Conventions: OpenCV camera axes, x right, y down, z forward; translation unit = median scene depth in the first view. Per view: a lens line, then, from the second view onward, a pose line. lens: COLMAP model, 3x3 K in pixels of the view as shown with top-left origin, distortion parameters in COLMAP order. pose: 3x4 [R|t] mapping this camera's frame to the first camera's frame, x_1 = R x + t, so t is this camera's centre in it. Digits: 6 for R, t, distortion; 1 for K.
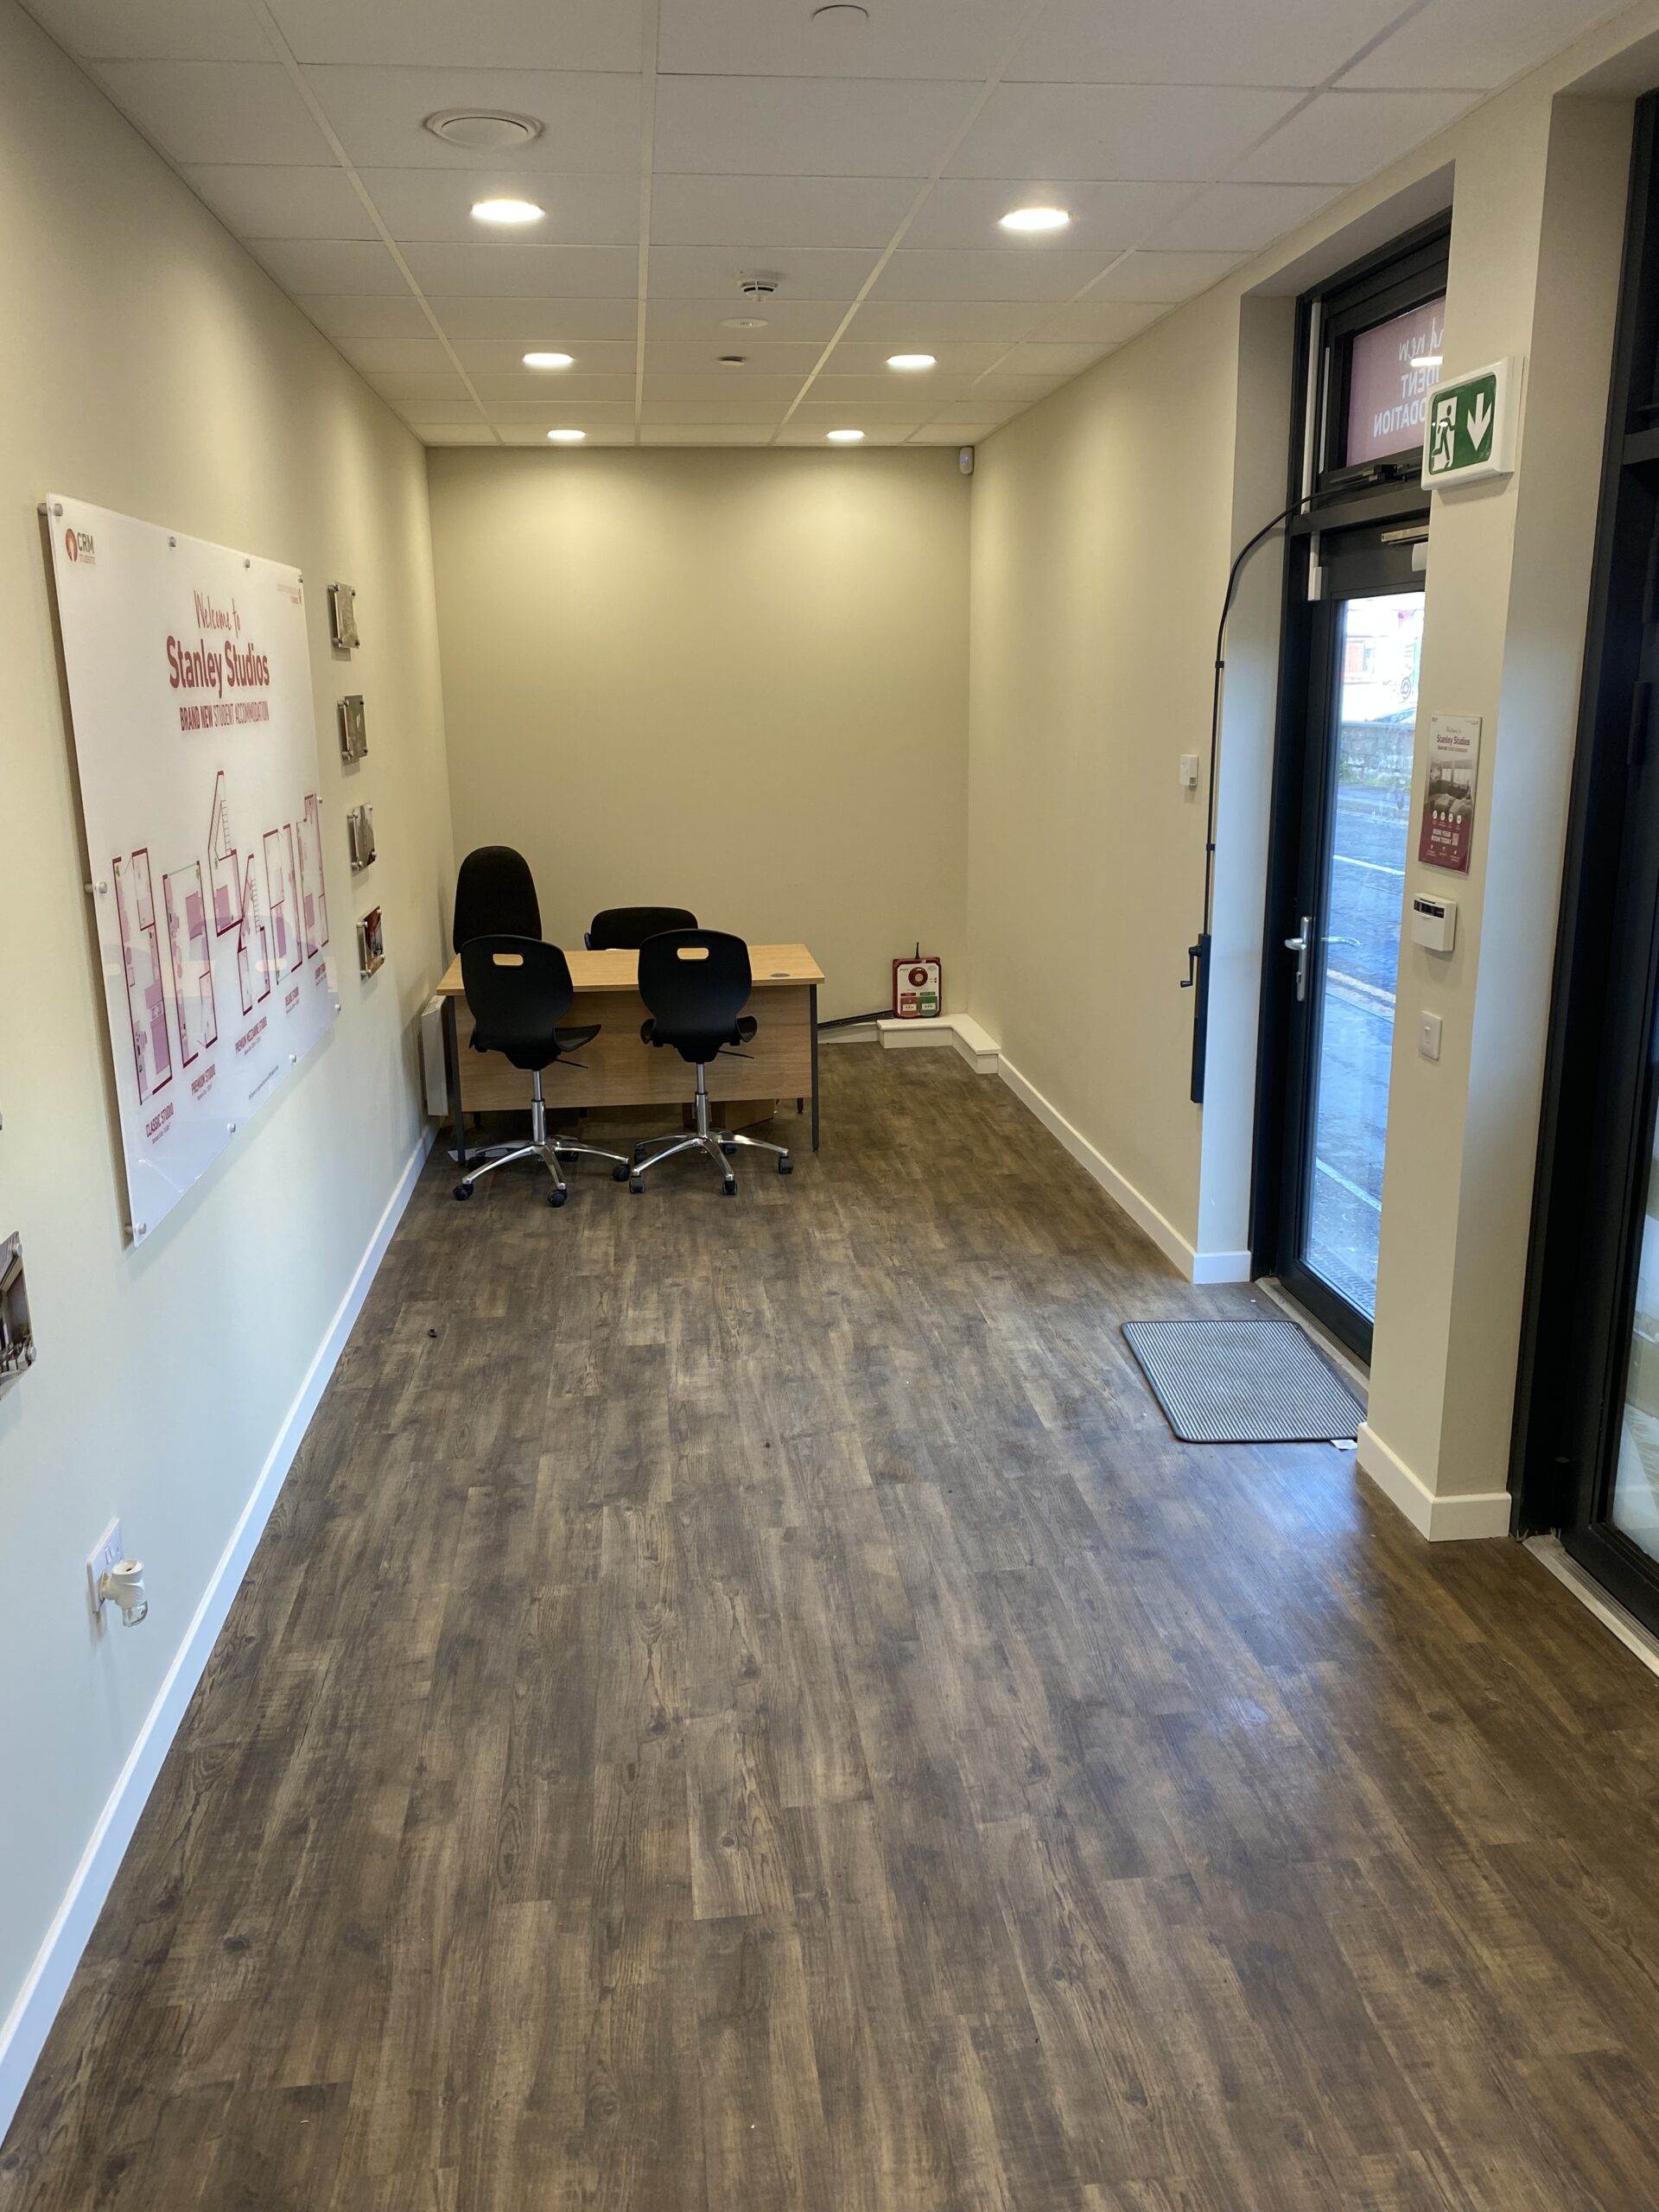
lens RADIAL K [[1701.0, 0, 831.4], [0, 1701.0, 1081.9], [0, 0, 1]] dist [0.025234, -0.005732]
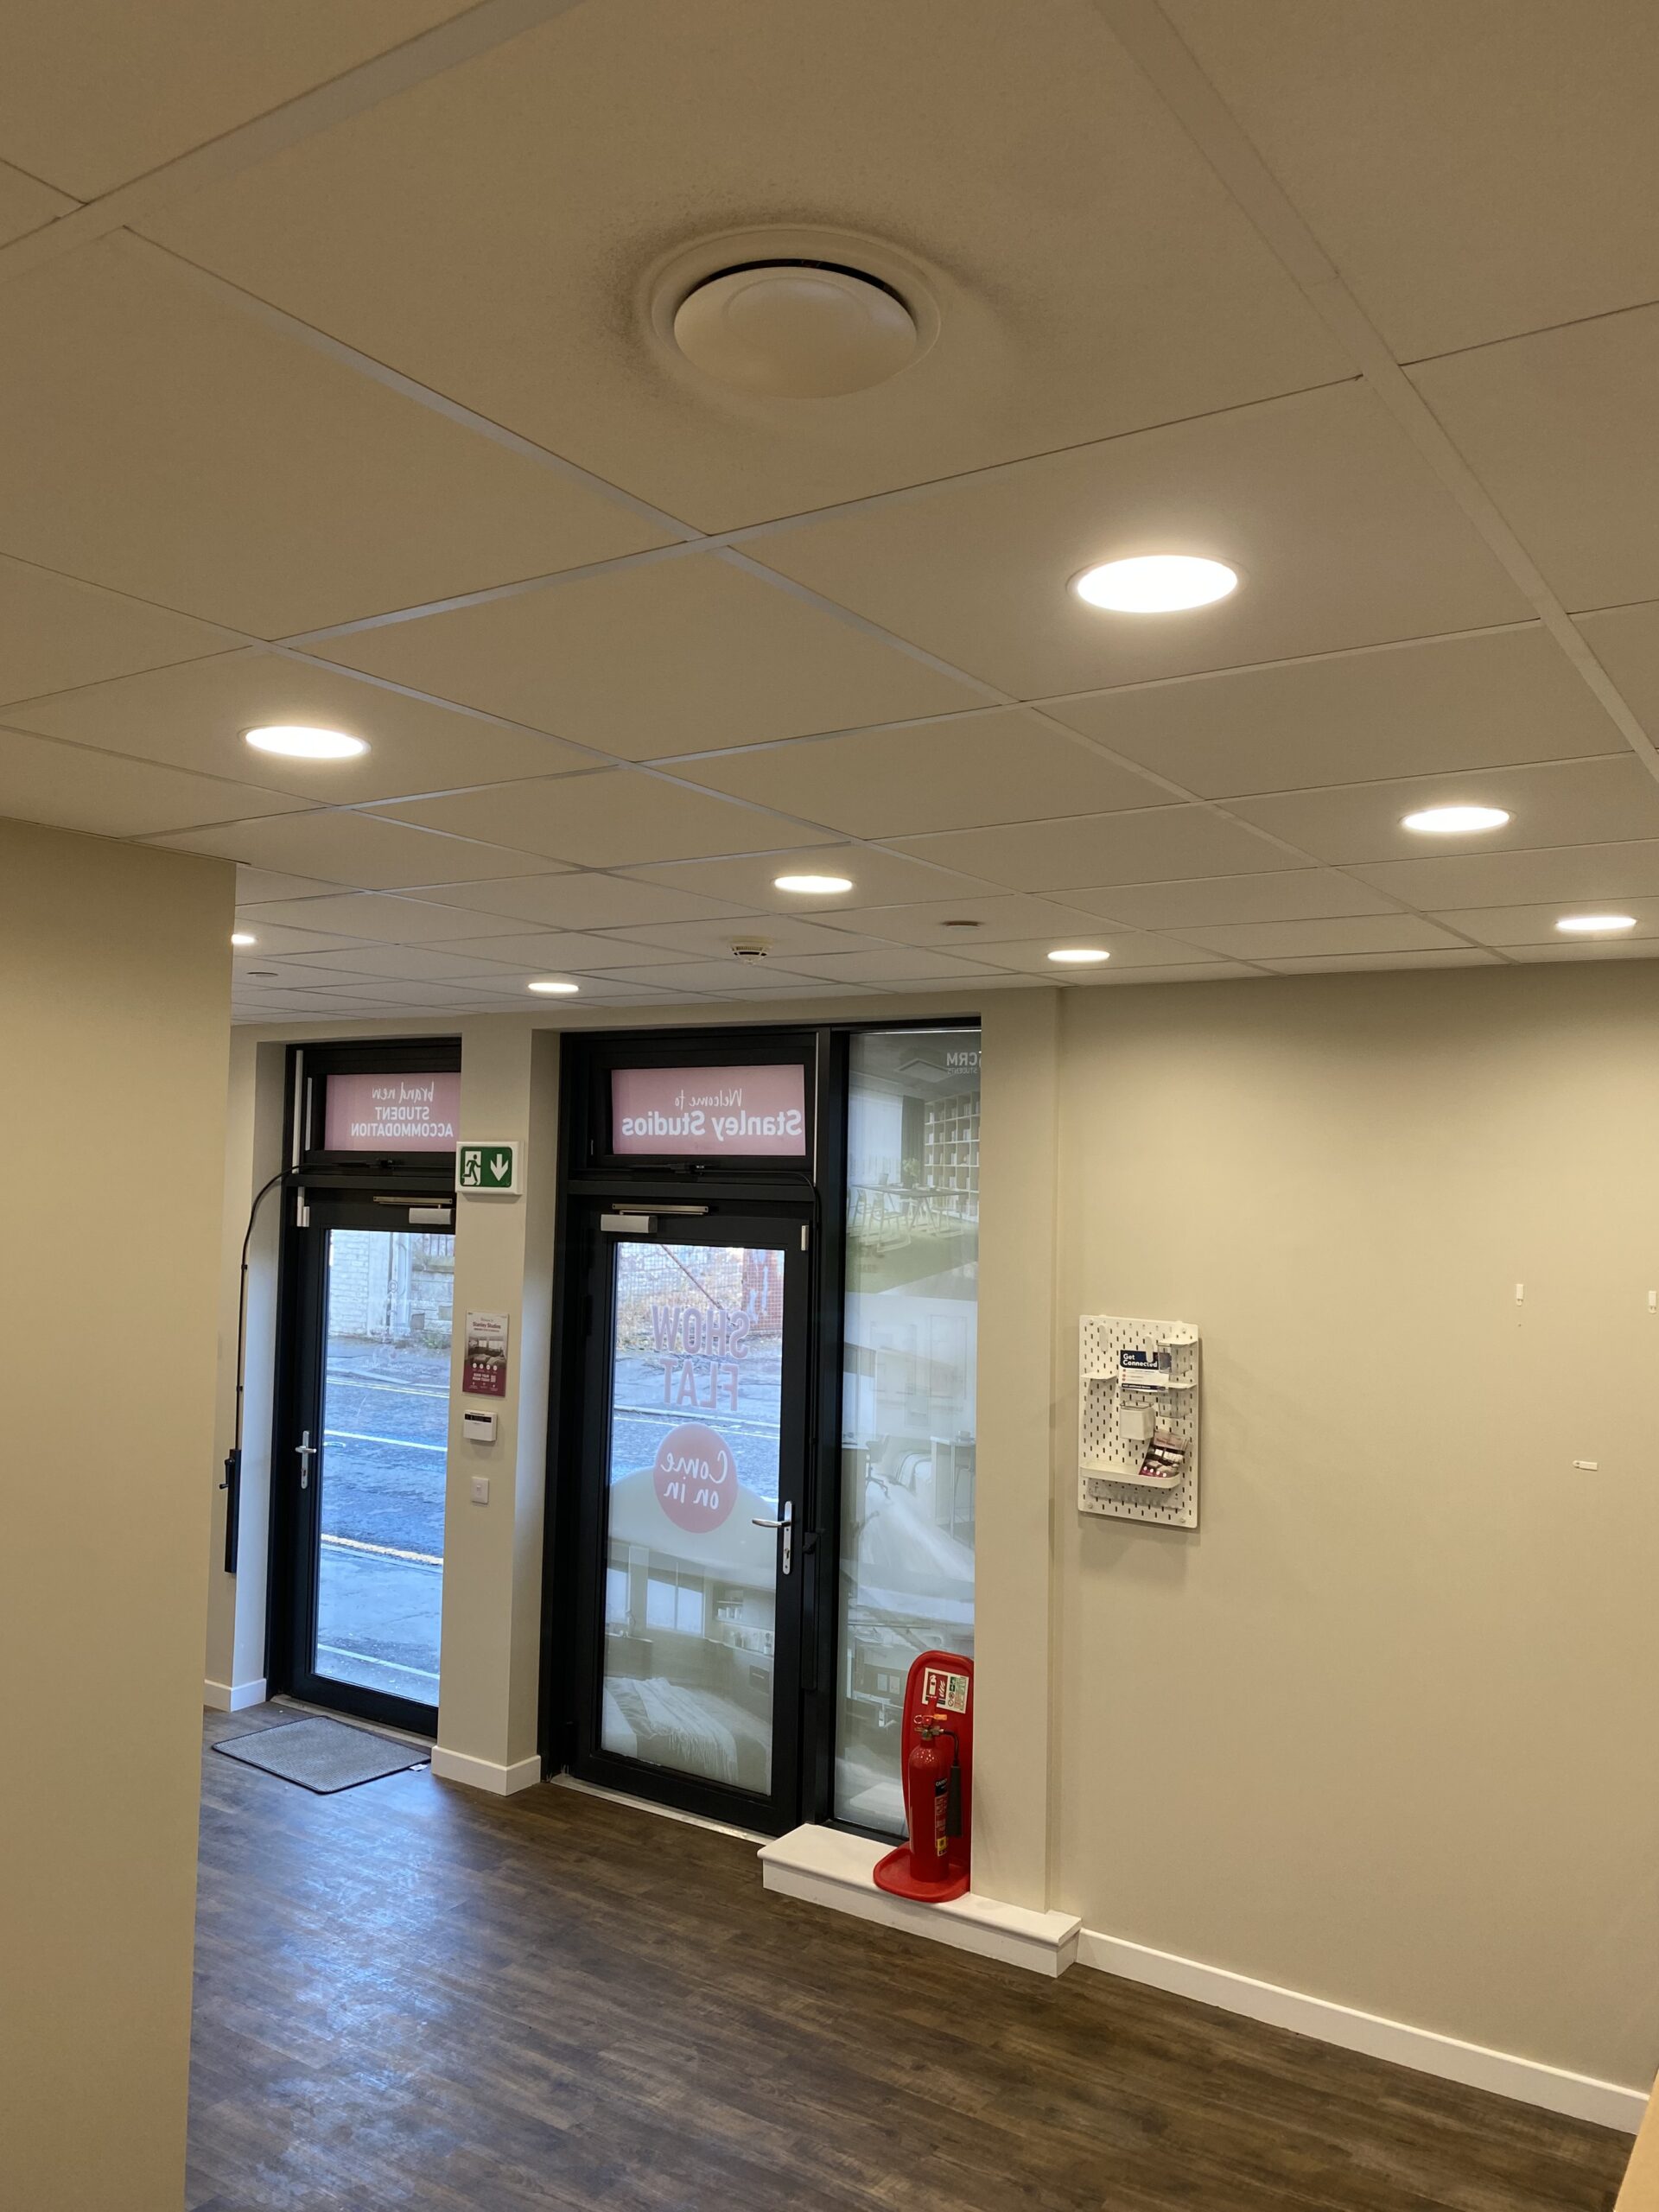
lens RADIAL K [[1701.0, 0, 836.3], [0, 1701.0, 1109.1], [0, 0, 1]] dist [0.025234, -0.005732]
pose [[0.644785, 0.050175, 0.762715, -0.802031], [0.156139, 0.968157, -0.195686, -0.006435], [-0.748247, 0.245265, 0.616419, -0.473837]]
